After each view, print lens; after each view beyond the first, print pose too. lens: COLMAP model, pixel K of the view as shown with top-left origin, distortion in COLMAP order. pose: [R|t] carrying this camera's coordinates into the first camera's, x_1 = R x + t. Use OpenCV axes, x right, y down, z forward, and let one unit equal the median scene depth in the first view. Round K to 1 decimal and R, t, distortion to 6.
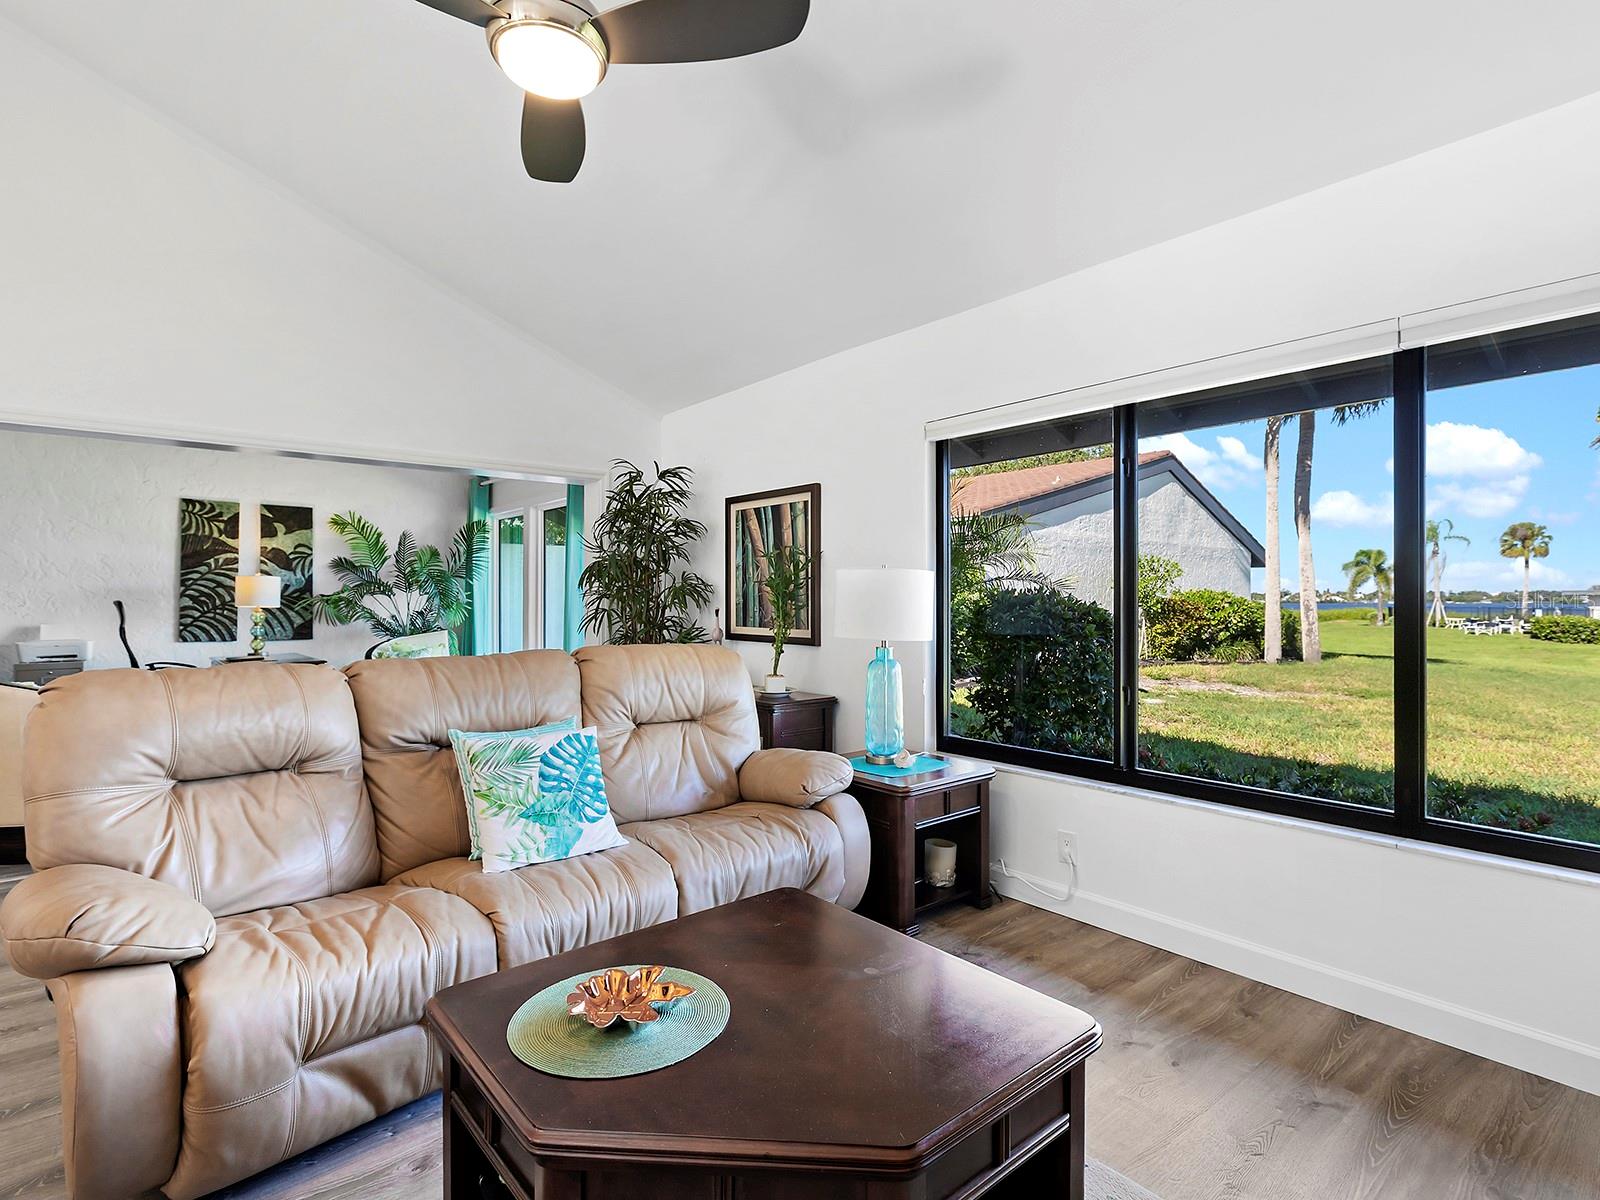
lens RADIAL K [[824.7, 0, 829.3], [0, 824.7, 603.3], [0, 0, 1]] dist [-0.003185, -0.000921]
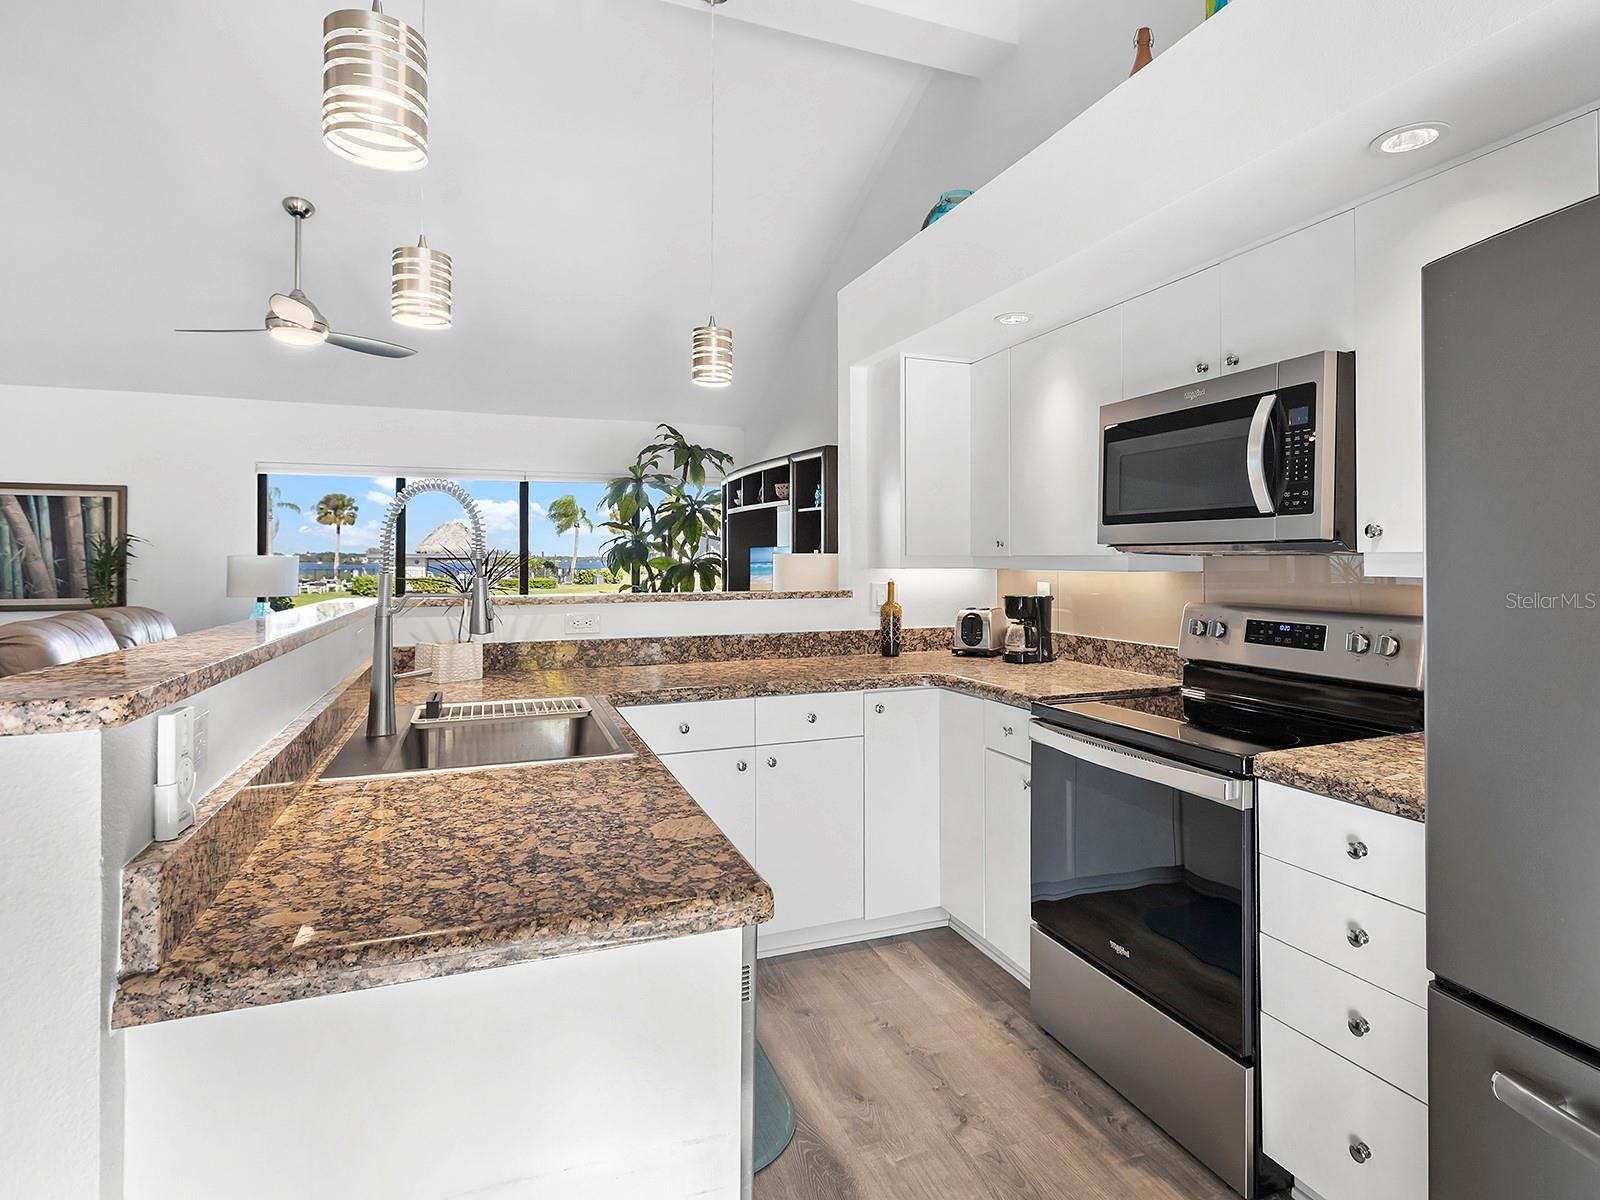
lens RADIAL K [[824.7, 0, 850.0], [0, 824.7, 557.3], [0, 0, 1]] dist [-0.003185, -0.000921]
pose [[0.298586, 0.000275, 0.954383, -0.542150], [0.008960, 0.999955, -0.003092, -0.010007], [-0.954341, 0.009474, 0.298570, -0.287846]]
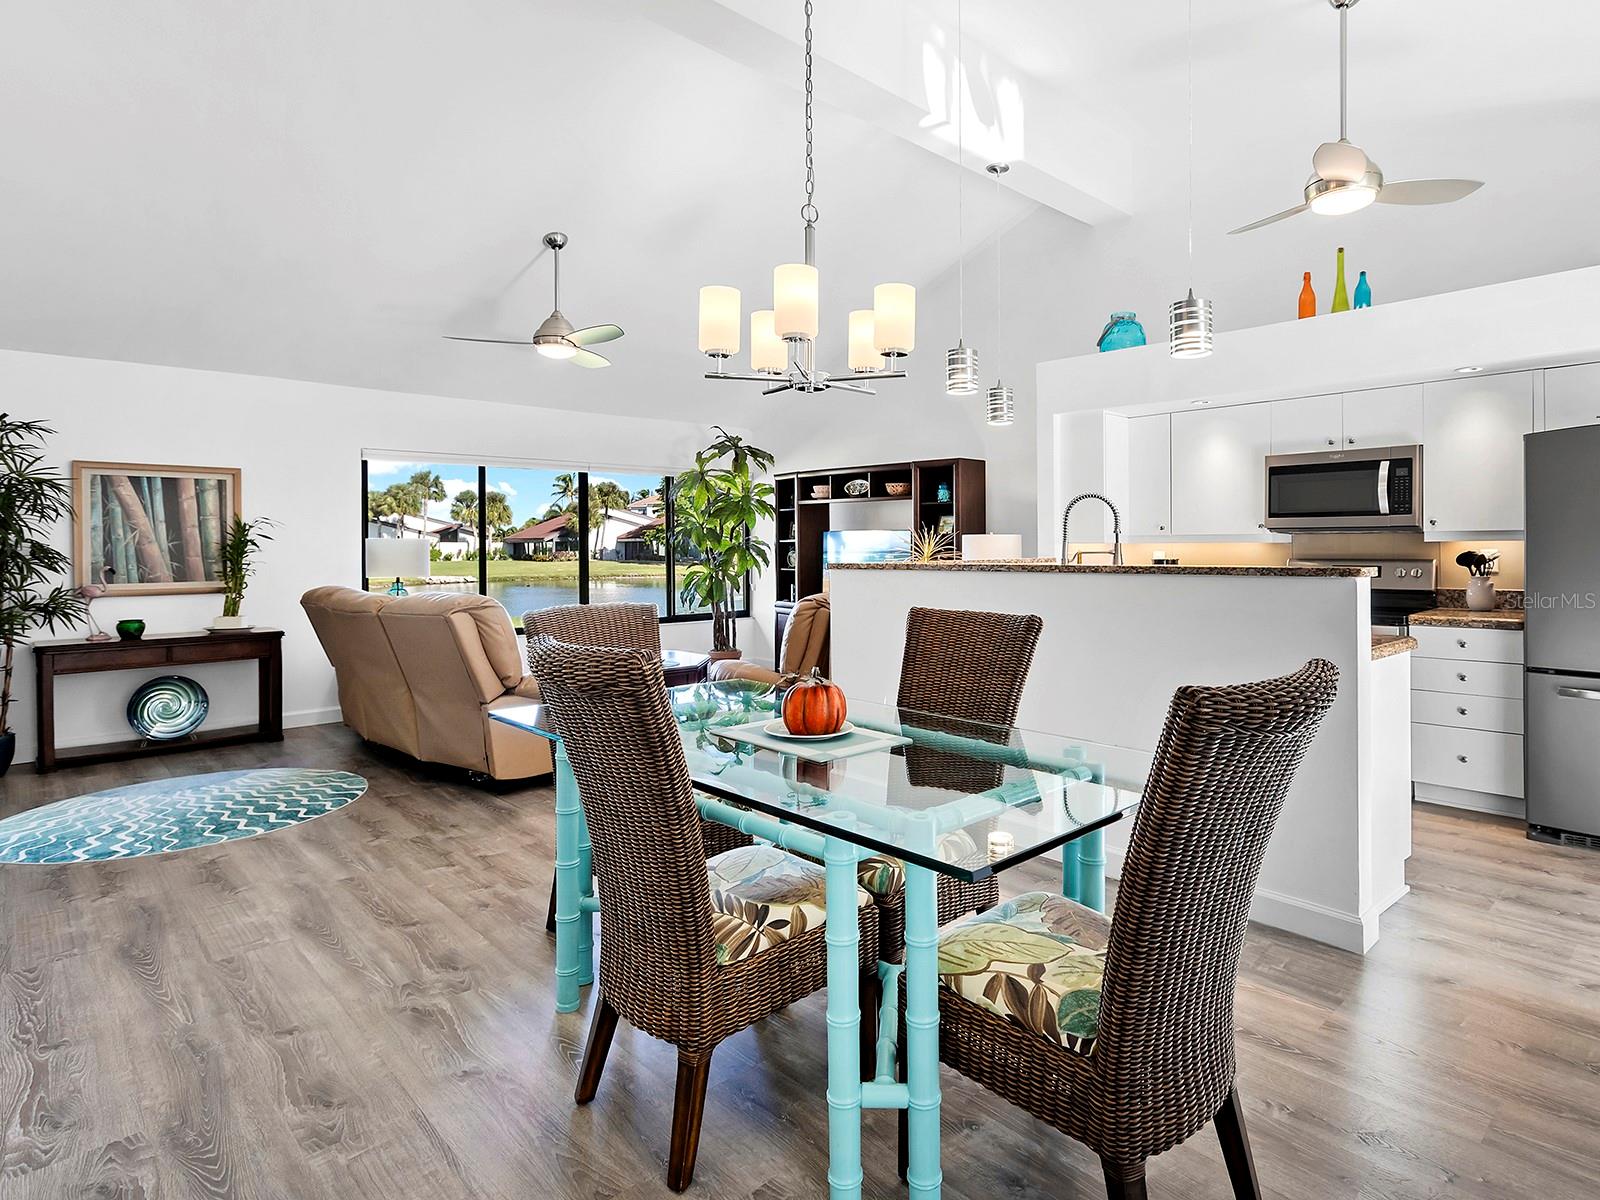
lens RADIAL K [[824.7, 0, 846.3], [0, 824.7, 556.8], [0, 0, 1]] dist [-0.003185, -0.000921]
pose [[-0.053219, -0.013664, 0.998489, -0.809980], [0.013426, 0.999806, 0.014398, -0.006592], [-0.998493, 0.014172, -0.053025, 0.065828]]
